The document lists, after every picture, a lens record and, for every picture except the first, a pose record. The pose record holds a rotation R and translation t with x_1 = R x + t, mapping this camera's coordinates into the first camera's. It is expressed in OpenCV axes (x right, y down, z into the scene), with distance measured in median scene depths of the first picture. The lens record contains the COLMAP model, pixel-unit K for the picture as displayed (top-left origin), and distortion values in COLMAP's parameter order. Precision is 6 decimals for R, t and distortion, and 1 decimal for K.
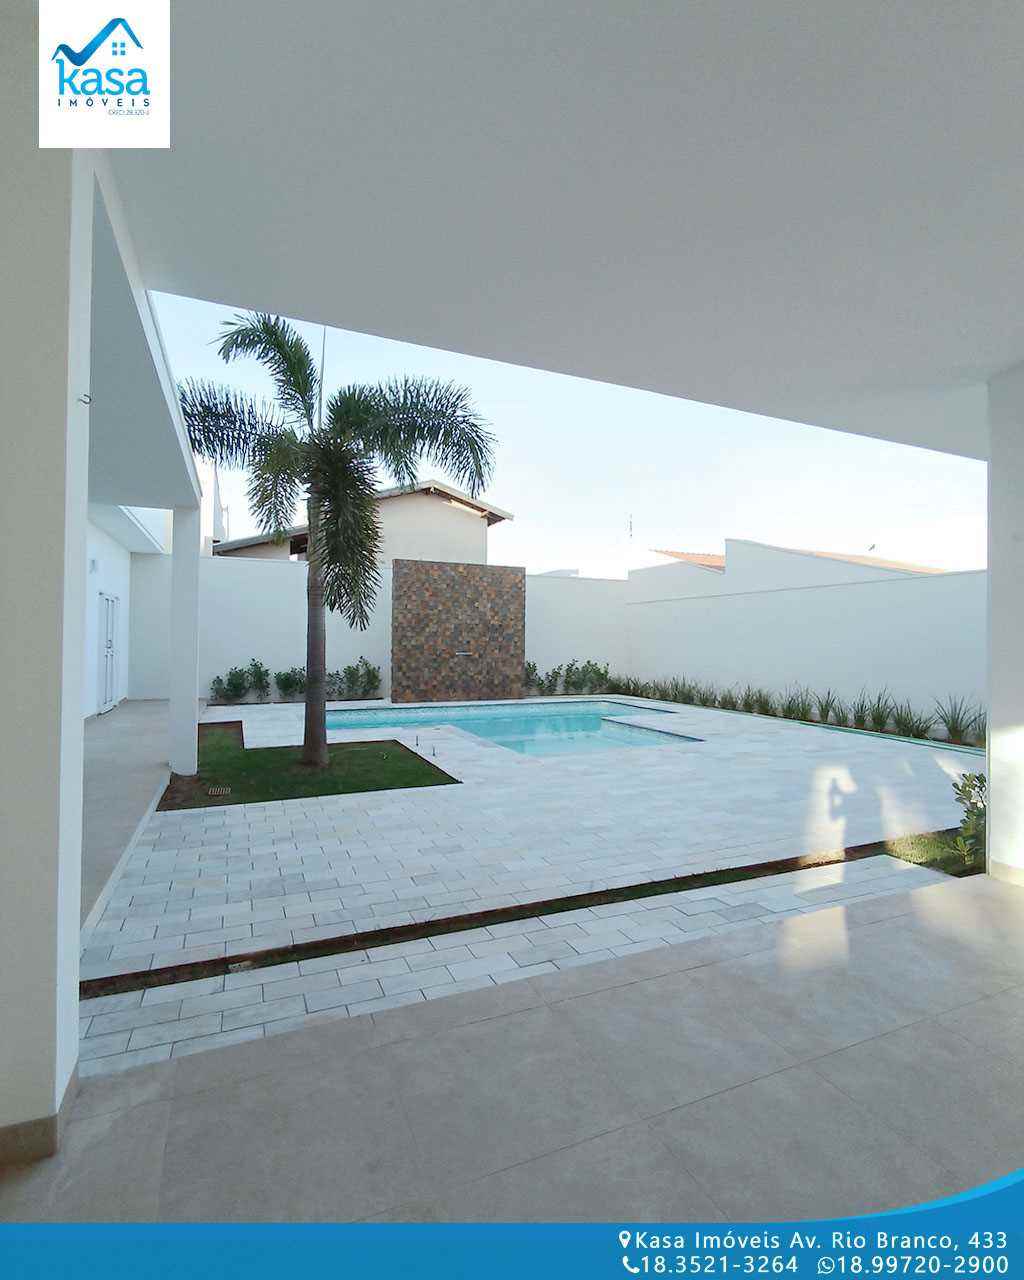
lens RADIAL K [[626.0, 0, 515.2], [0, 626.0, 637.9], [0, 0, 1]] dist [-0.012257, -0.004925]
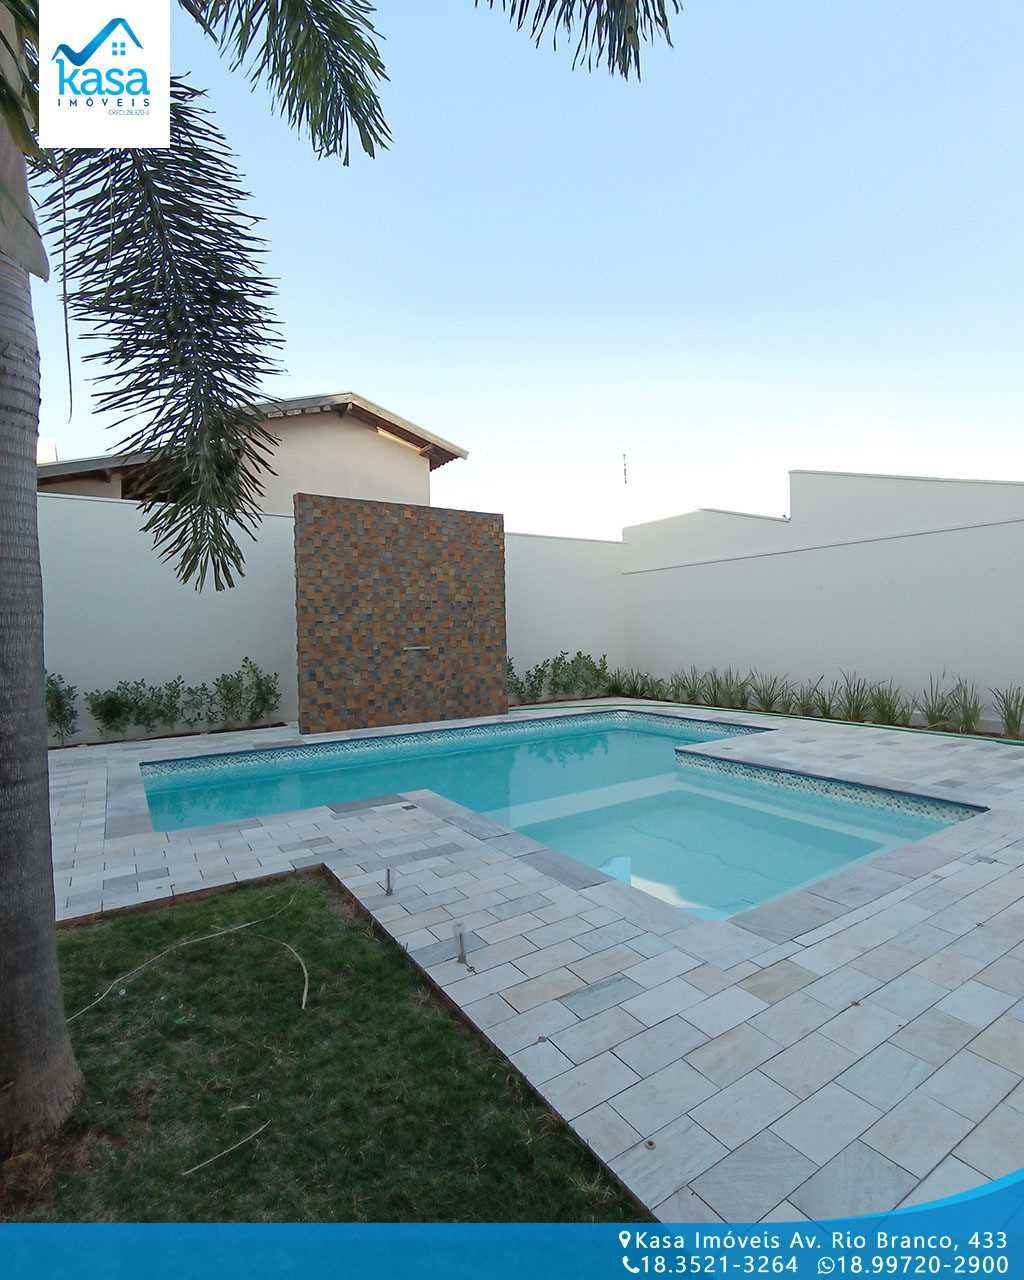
lens RADIAL K [[626.0, 0, 520.3], [0, 626.0, 637.2], [0, 0, 1]] dist [-0.012257, -0.004925]
pose [[0.985550, -0.030051, 0.166695, -0.086141], [0.028082, 0.999505, 0.014158, 0.008542], [-0.167038, -0.009272, 0.985907, 0.371629]]
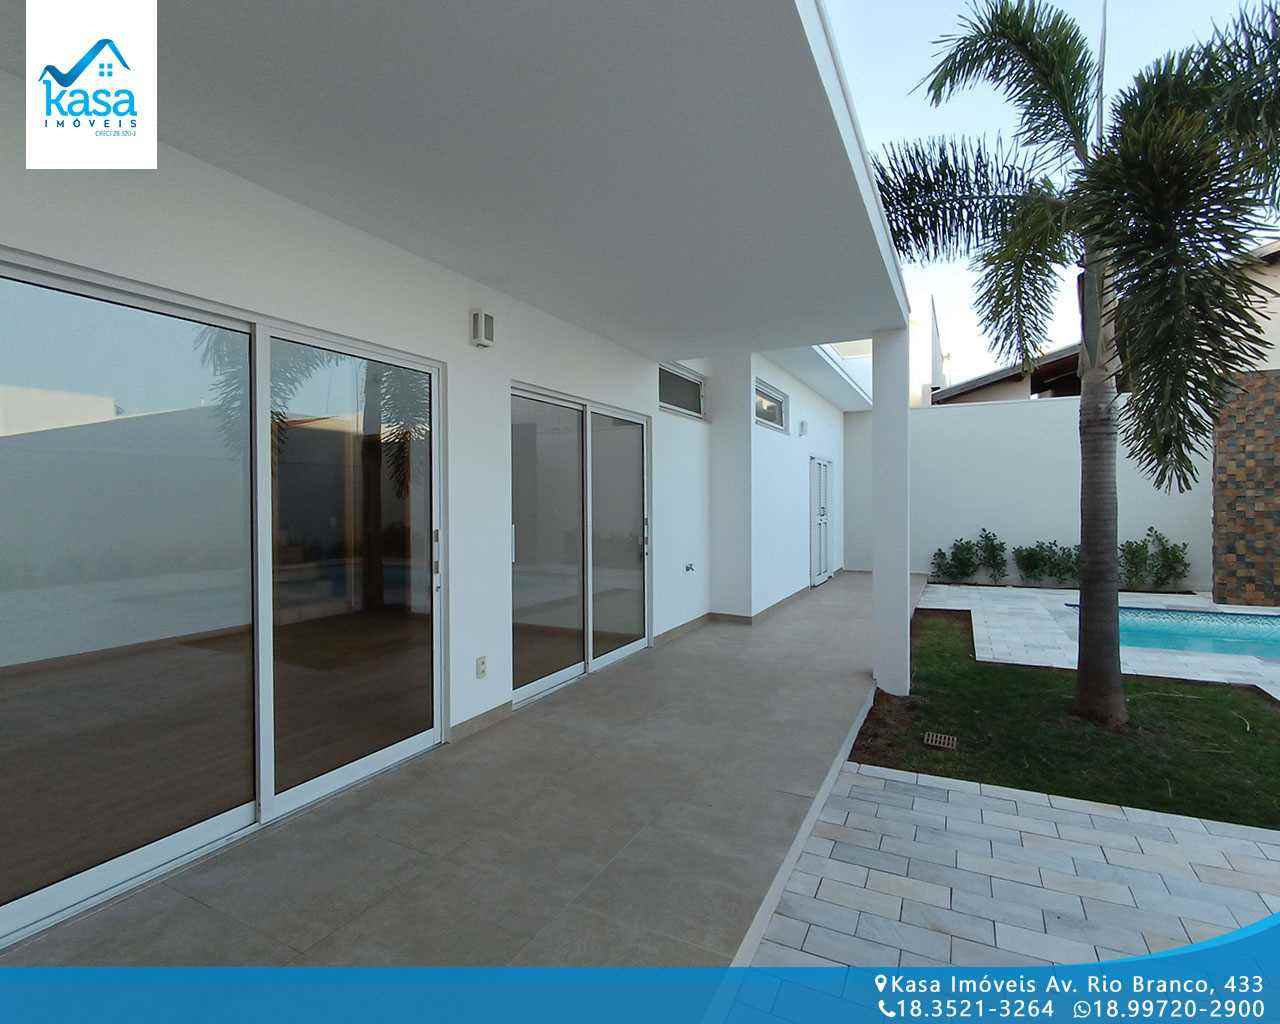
lens RADIAL K [[626.0, 0, 631.5], [0, 626.0, 504.7], [0, 0, 1]] dist [-0.012257, -0.004925]
pose [[0.617337, -0.008671, -0.786651, -0.070287], [0.015681, 0.999876, 0.001285, -0.005191], [0.786542, -0.013129, 0.617397, 0.153292]]
